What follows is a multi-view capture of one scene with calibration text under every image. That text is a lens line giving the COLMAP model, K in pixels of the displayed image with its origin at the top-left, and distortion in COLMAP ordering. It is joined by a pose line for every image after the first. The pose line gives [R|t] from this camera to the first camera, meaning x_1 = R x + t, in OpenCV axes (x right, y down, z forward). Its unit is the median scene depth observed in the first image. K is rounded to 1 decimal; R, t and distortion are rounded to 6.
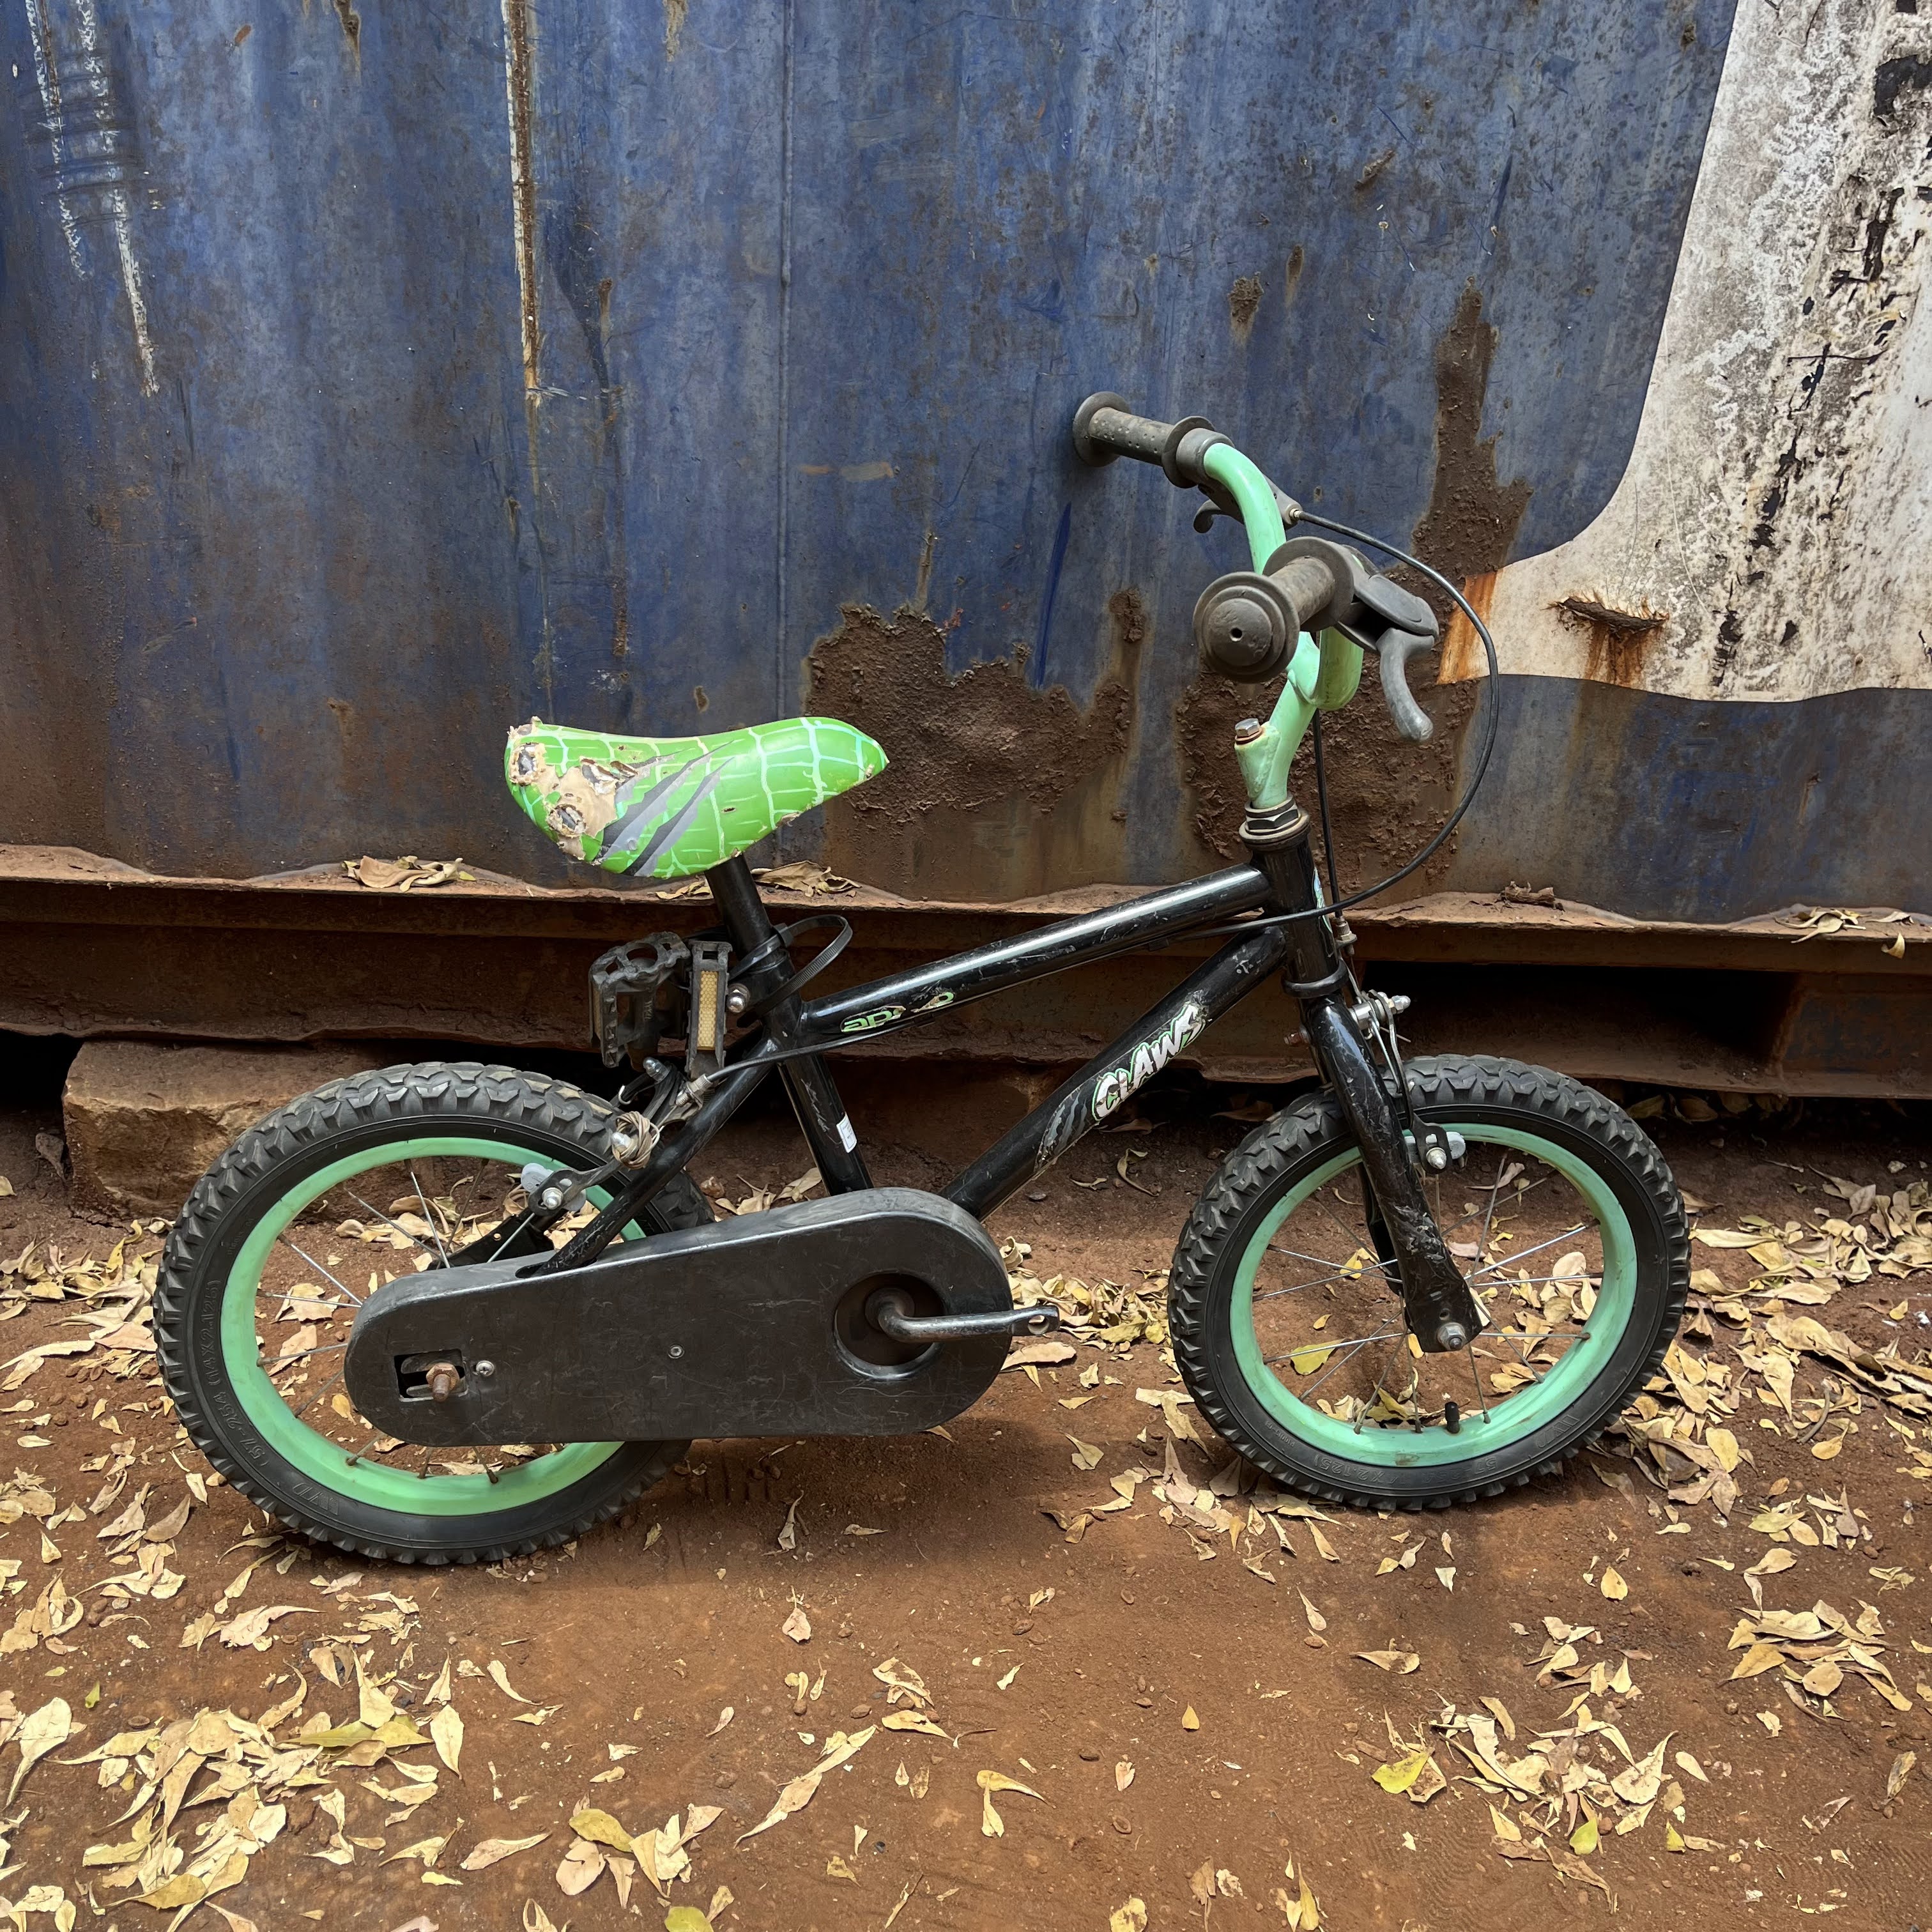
lens RADIAL K [[1977.3, 0, 961.0], [0, 1977.3, 974.6], [0, 0, 1]] dist [0.024586, 0.000000]
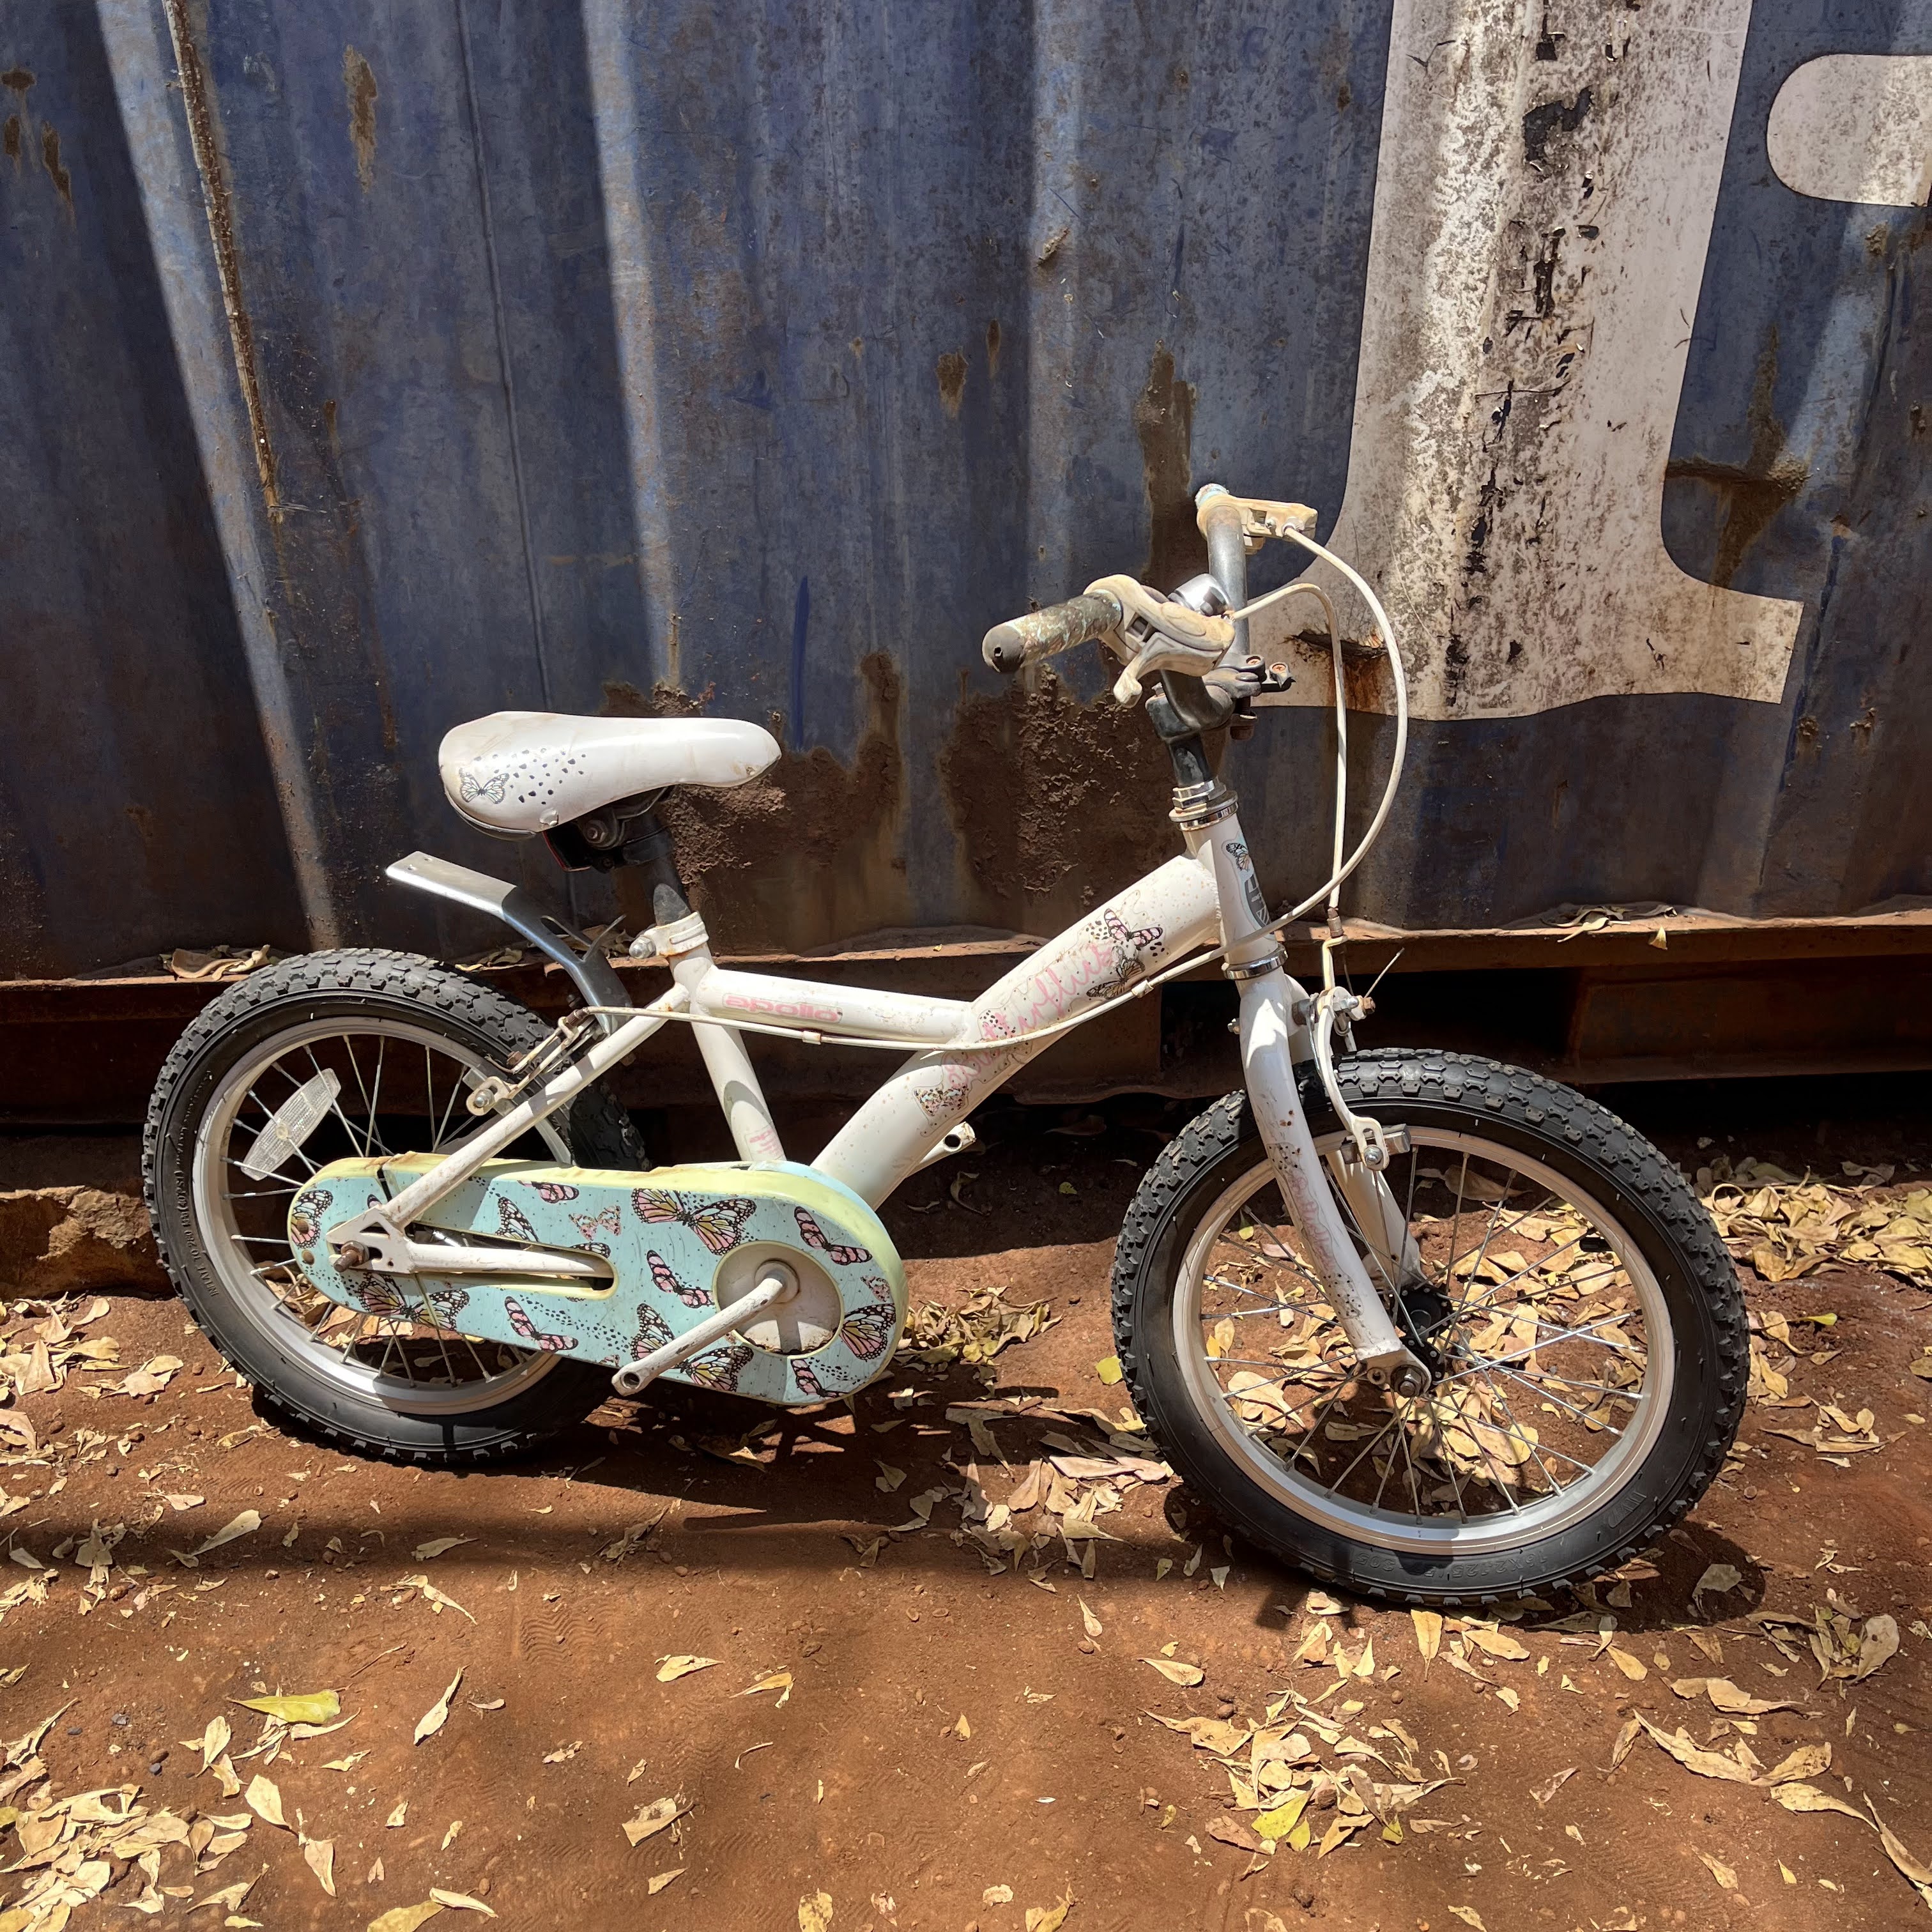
lens RADIAL K [[1977.3, 0, 966.5], [0, 1977.3, 986.6], [0, 0, 1]] dist [0.024586, 0.000000]
pose [[0.997876, -0.062542, -0.018231, 0.146425], [0.062902, 0.997821, 0.019917, -0.037778], [0.016945, -0.021022, 0.999635, -0.047468]]
